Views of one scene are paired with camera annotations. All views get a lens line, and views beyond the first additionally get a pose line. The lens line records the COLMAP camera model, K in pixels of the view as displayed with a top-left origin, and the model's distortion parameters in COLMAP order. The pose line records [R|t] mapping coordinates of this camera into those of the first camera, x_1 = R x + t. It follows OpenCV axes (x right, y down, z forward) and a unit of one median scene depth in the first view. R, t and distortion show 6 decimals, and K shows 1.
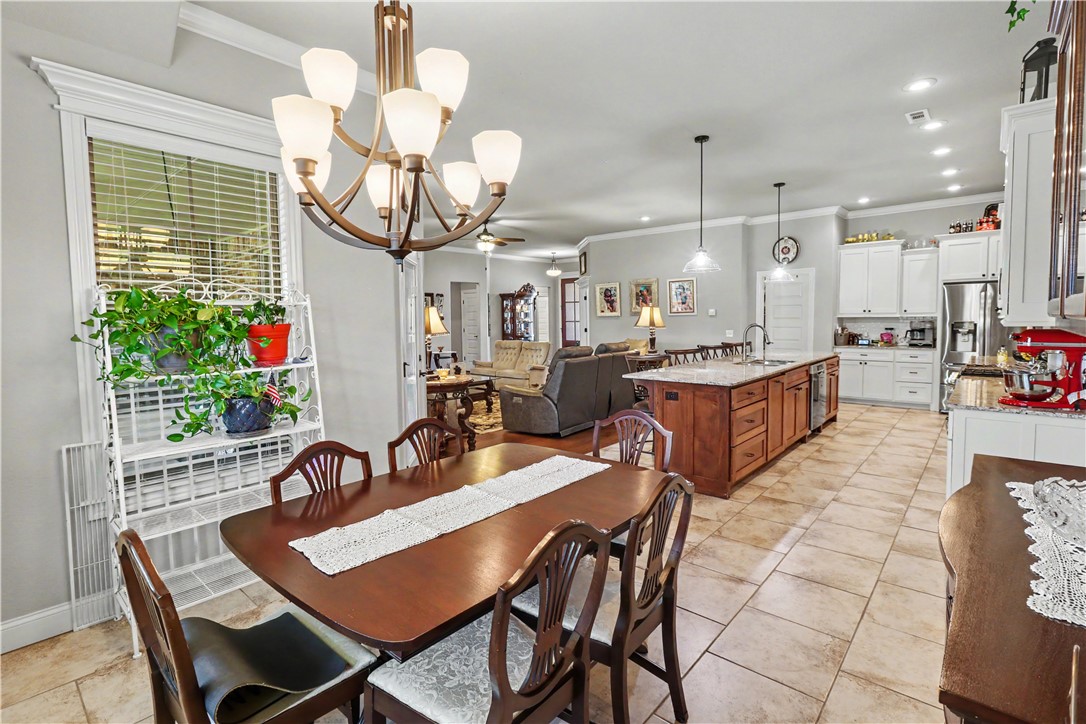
lens RADIAL K [[504.5, 0, 539.3], [0, 504.5, 344.4], [0, 0, 1]] dist [0.001064, 0.000410]
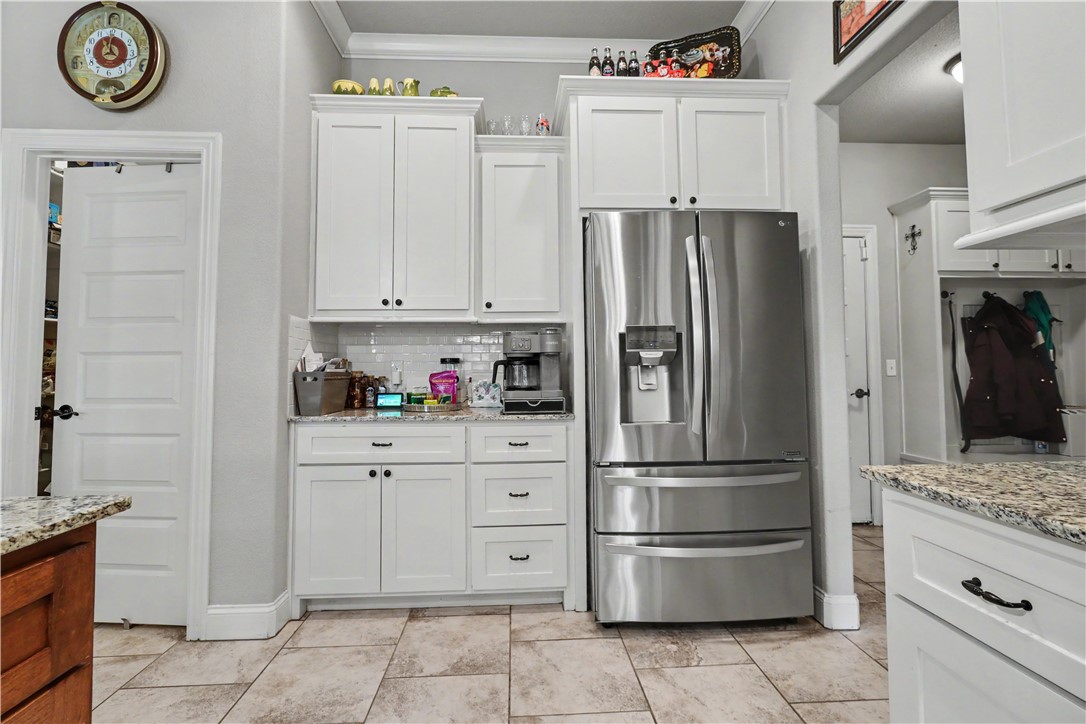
lens RADIAL K [[516.5, 0, 539.2], [0, 516.5, 339.6], [0, 0, 1]] dist [-0.004243, -0.000362]
pose [[0.713171, 0.047929, 0.699350, 0.510128], [0.036955, 0.993702, -0.105788, -0.005103], [-0.700016, 0.101289, 0.706908, 0.737779]]
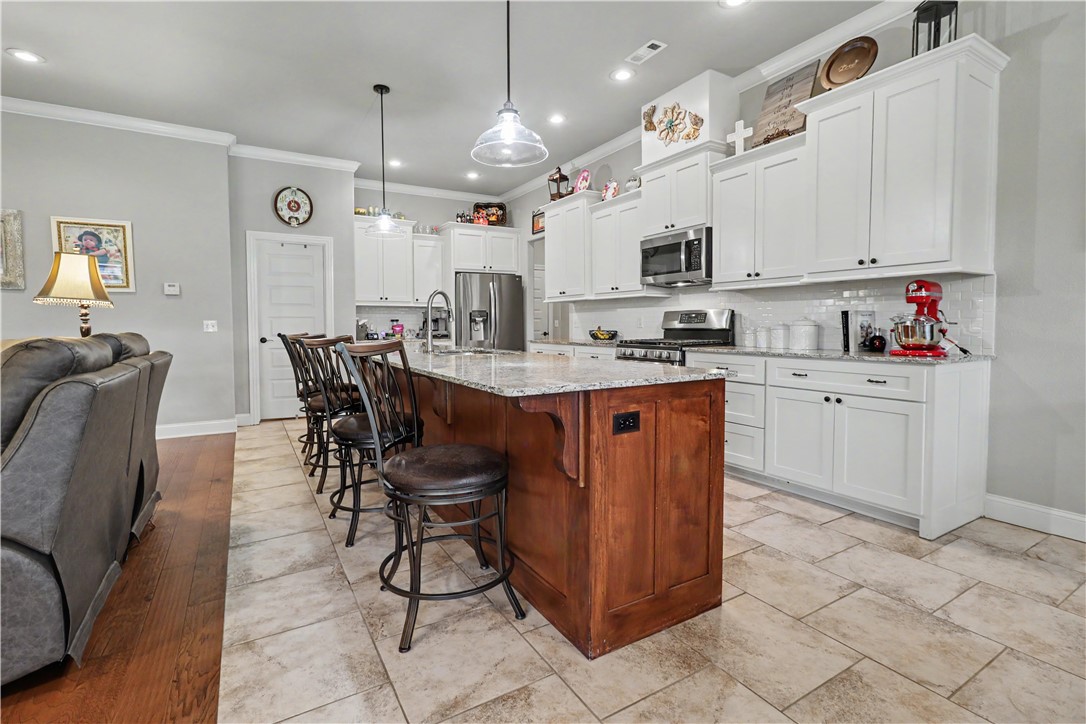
lens RADIAL K [[504.5, 0, 539.3], [0, 504.5, 344.4], [0, 0, 1]] dist [0.001064, 0.000410]
pose [[0.312764, -0.026834, 0.949452, -0.079593], [0.053529, 0.998510, 0.010587, 0.016863], [-0.948322, 0.047511, 0.313734, 0.510845]]
